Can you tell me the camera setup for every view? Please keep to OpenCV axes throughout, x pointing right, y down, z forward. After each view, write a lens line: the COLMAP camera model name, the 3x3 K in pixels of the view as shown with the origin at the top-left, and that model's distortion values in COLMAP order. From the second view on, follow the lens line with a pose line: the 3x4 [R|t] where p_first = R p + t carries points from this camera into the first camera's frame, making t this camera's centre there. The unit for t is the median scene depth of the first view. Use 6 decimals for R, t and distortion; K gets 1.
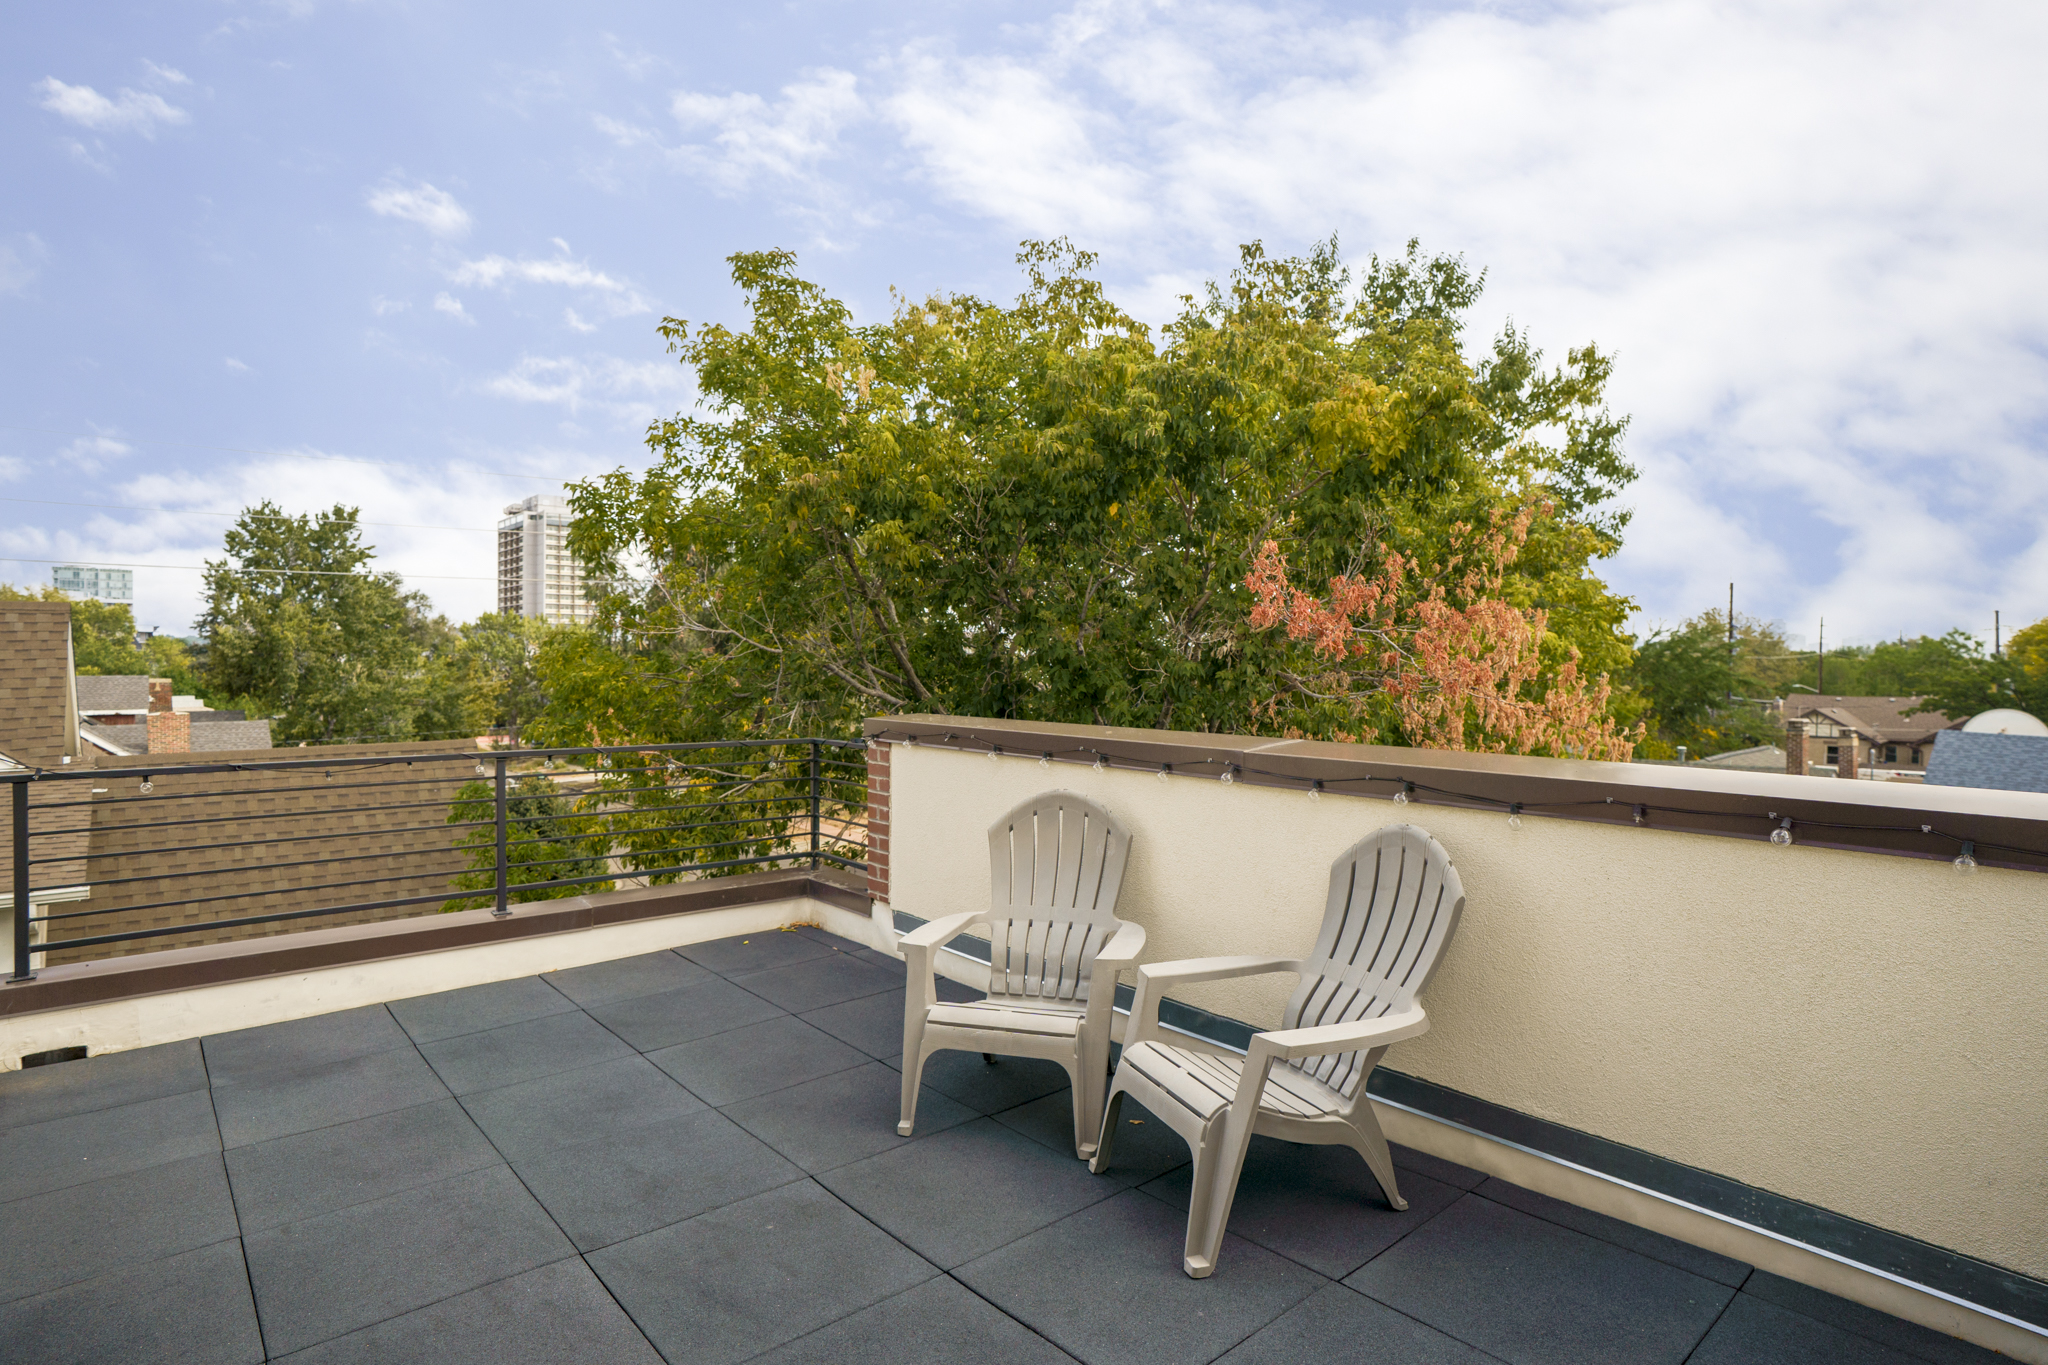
lens RADIAL K [[1073.9, 0, 1024.0], [0, 1073.9, 682.5], [0, 0, 1]] dist [-0.043295, 0.020102]
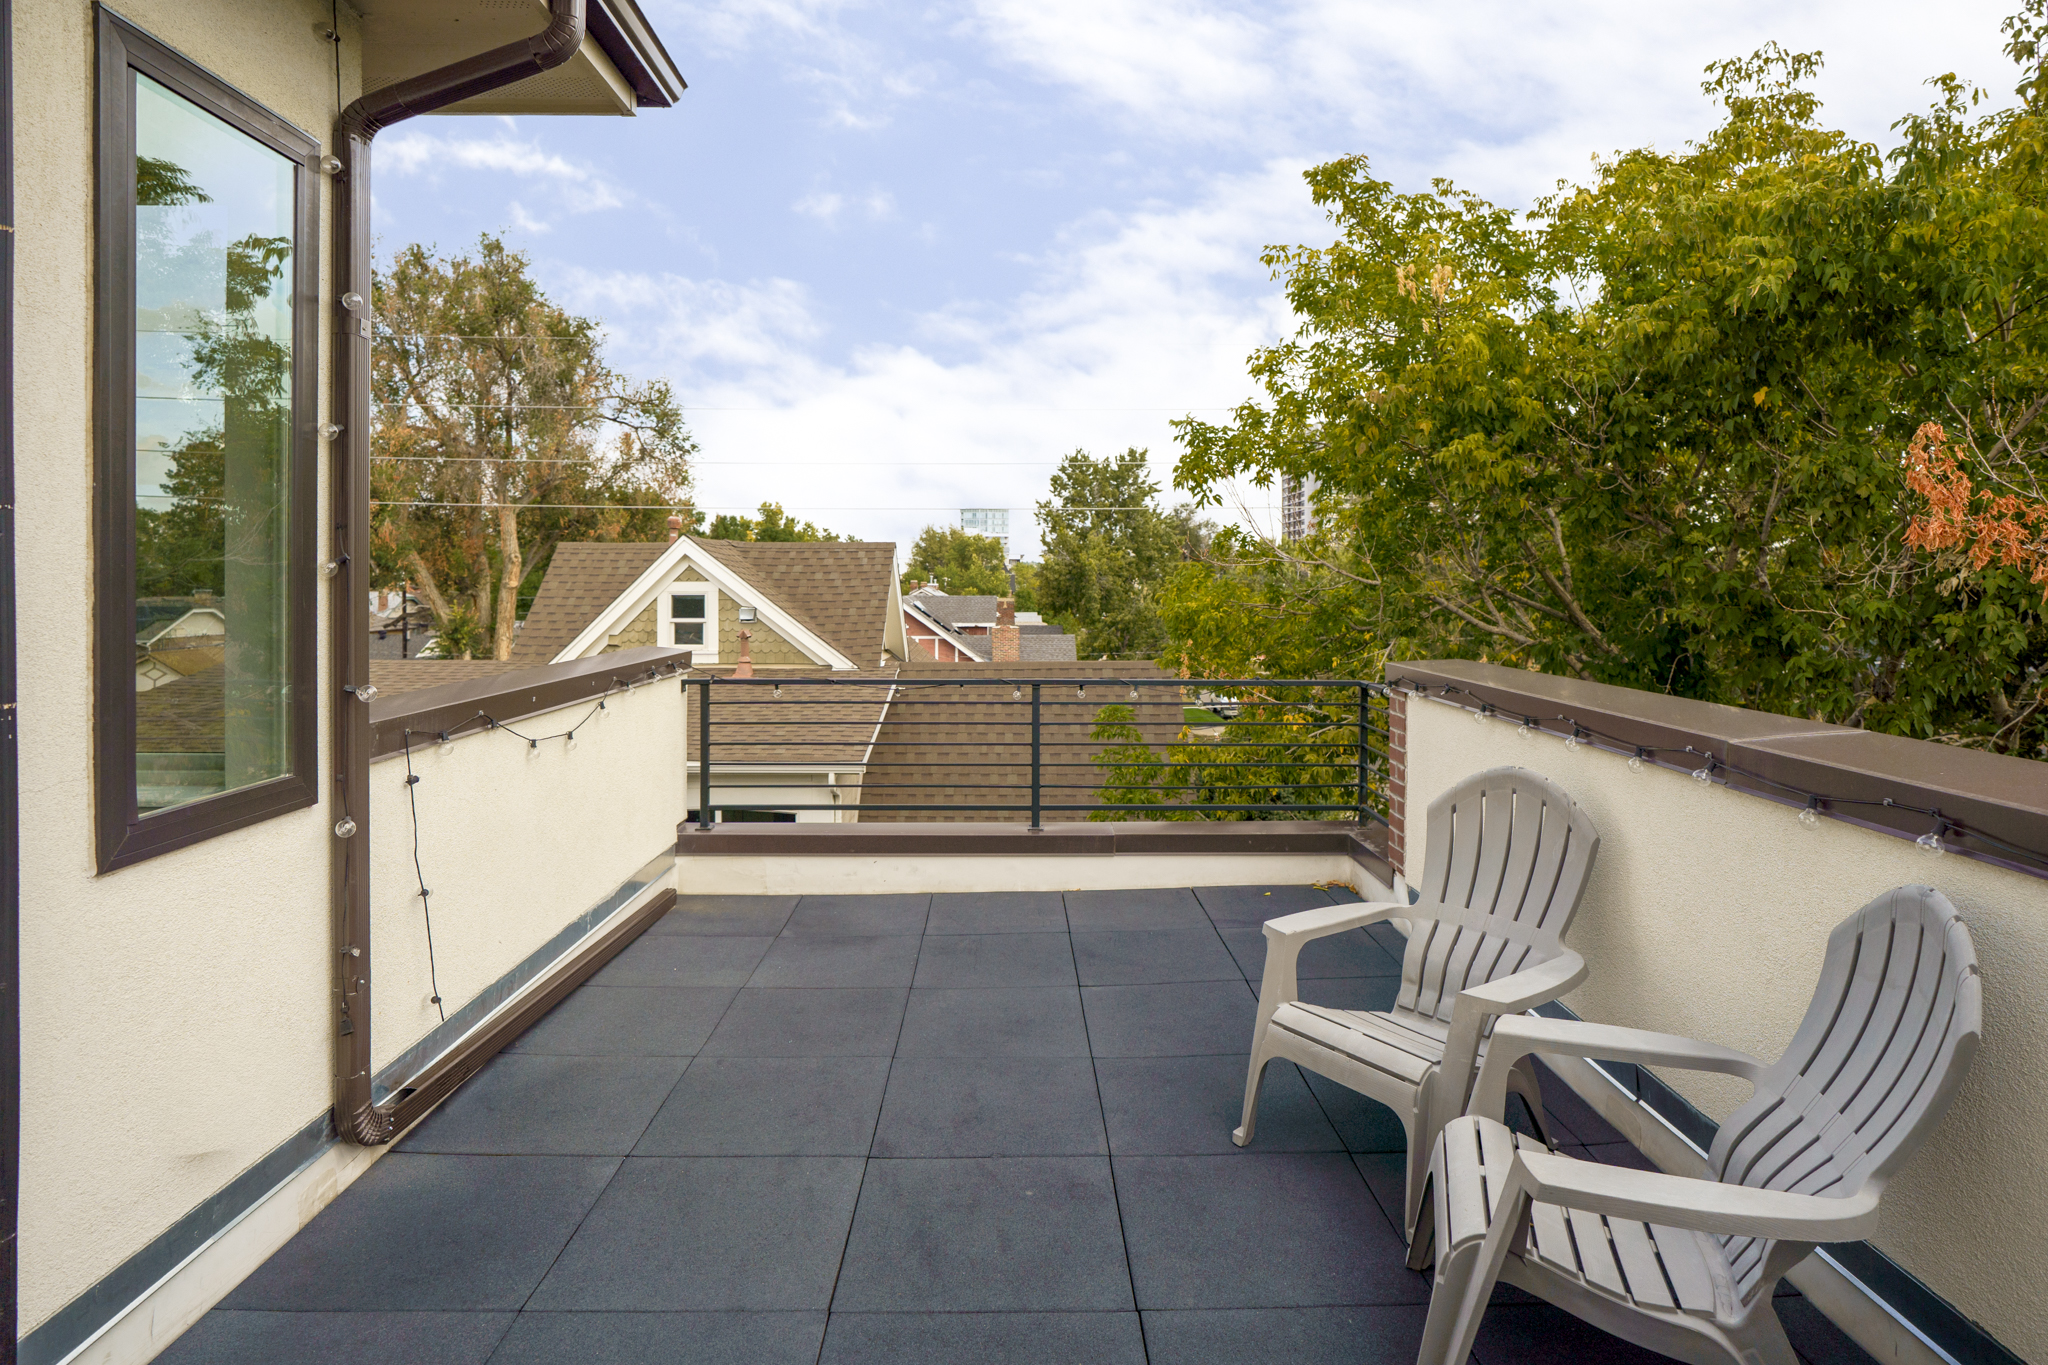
lens RADIAL K [[1110.9, 0, 1026.7], [0, 1110.9, 561.1], [0, 0, 1]] dist [-0.039350, 0.023908]
pose [[0.772145, -0.012052, -0.635333, 0.151690], [-0.013368, 0.999291, -0.035203, -0.010695], [0.635306, 0.035674, 0.771436, 0.076254]]
